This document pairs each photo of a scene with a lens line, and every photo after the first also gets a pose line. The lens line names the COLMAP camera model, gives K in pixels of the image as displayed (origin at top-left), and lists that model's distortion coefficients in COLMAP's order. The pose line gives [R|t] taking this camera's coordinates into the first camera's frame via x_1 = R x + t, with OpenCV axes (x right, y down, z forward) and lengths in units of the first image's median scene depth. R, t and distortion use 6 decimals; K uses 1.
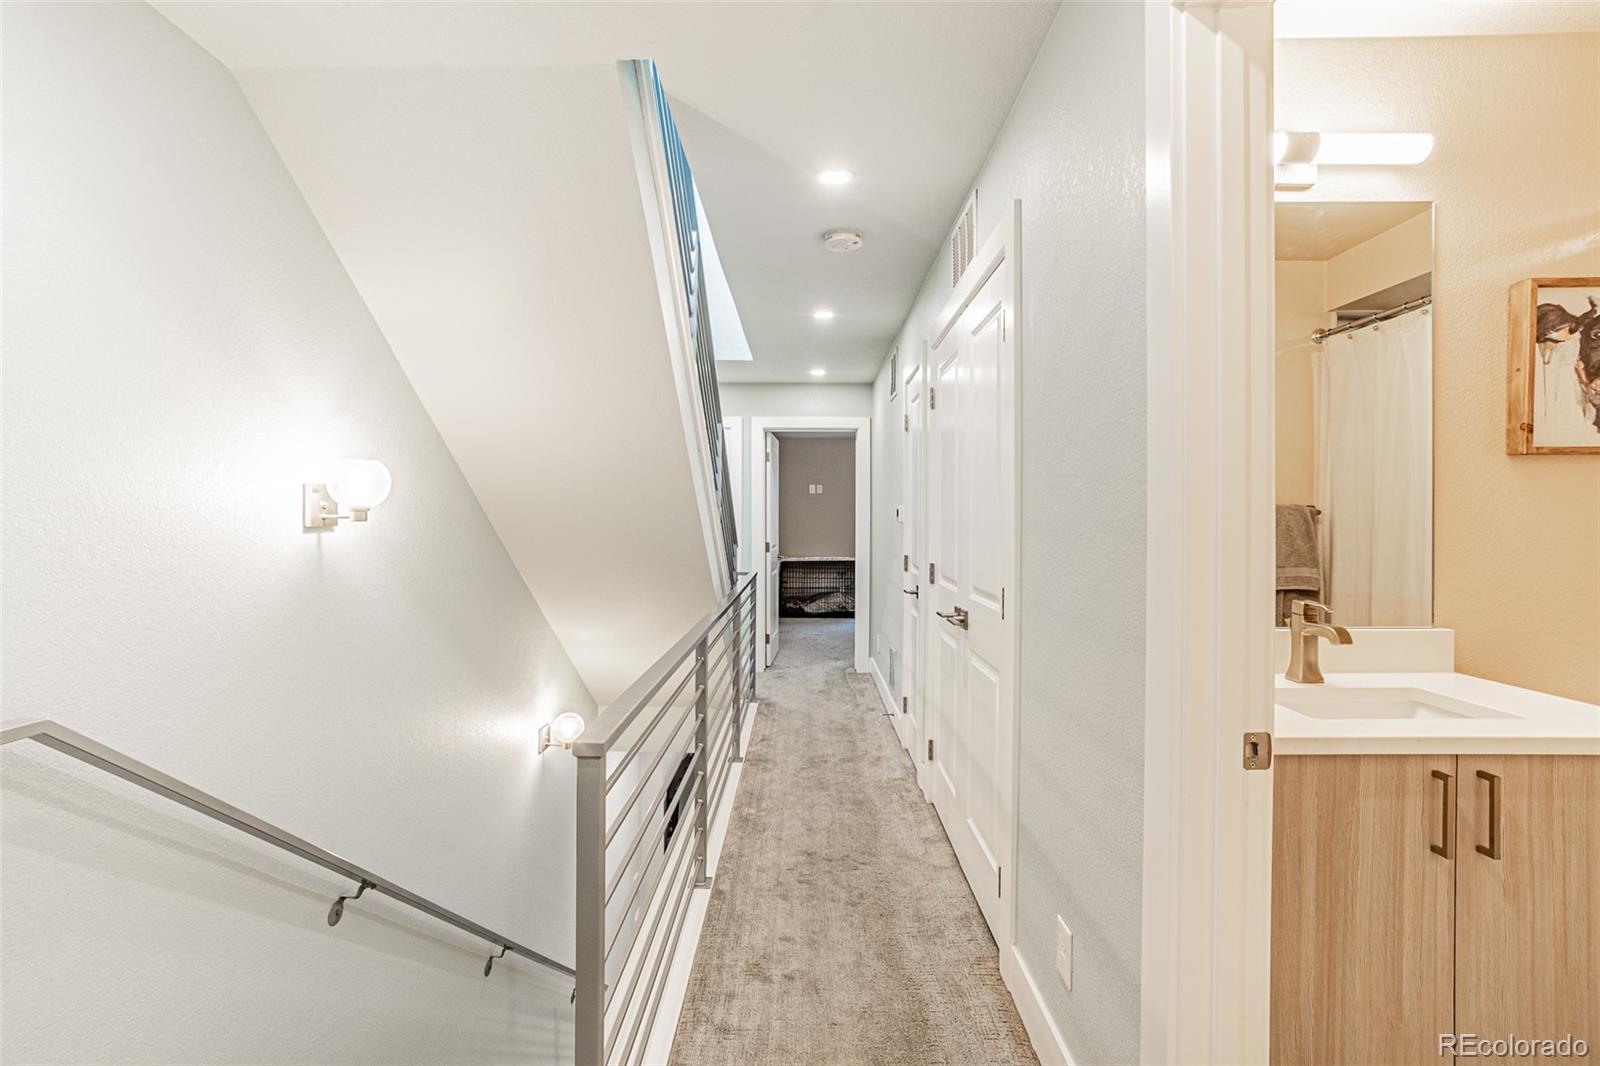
lens RADIAL K [[760.6, 0, 799.7], [0, 760.6, 528.9], [0, 0, 1]] dist [0.002860, 0.002630]
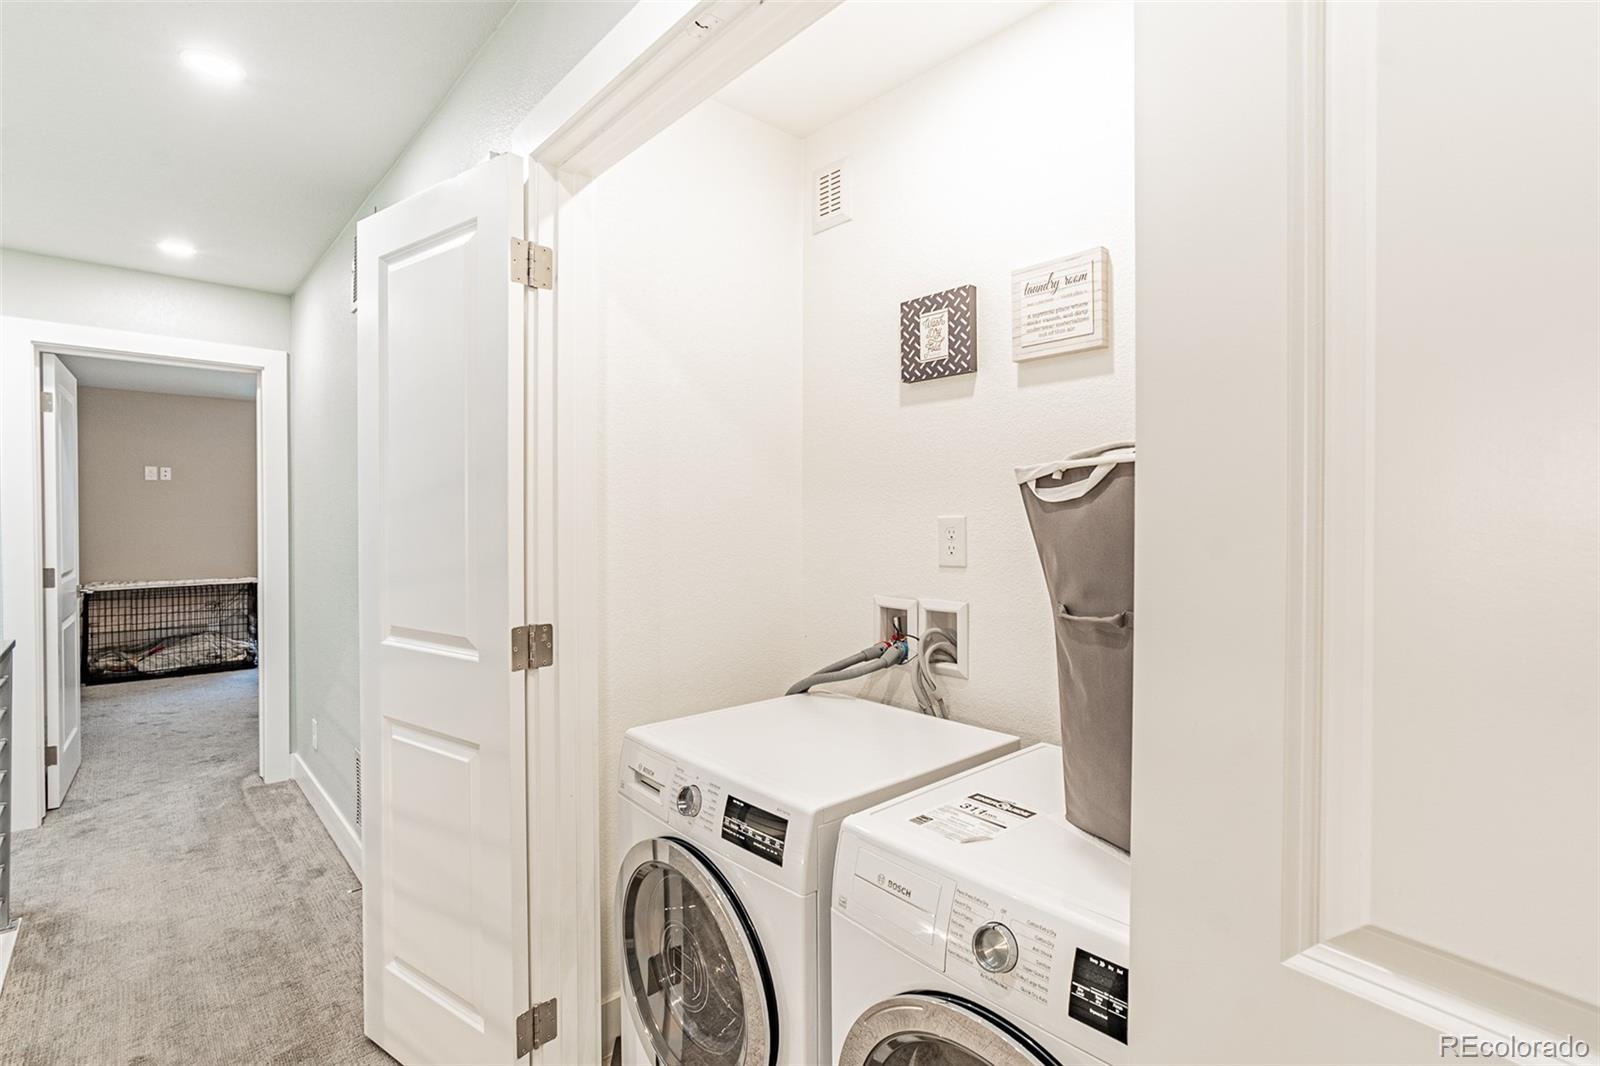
lens RADIAL K [[760.6, 0, 800.9], [0, 760.6, 530.3], [0, 0, 1]] dist [0.002860, 0.002630]
pose [[0.744778, -0.009220, 0.667249, -0.007940], [0.007984, 0.999956, 0.004906, -0.006025], [-0.667264, 0.001673, 0.744819, 0.273134]]
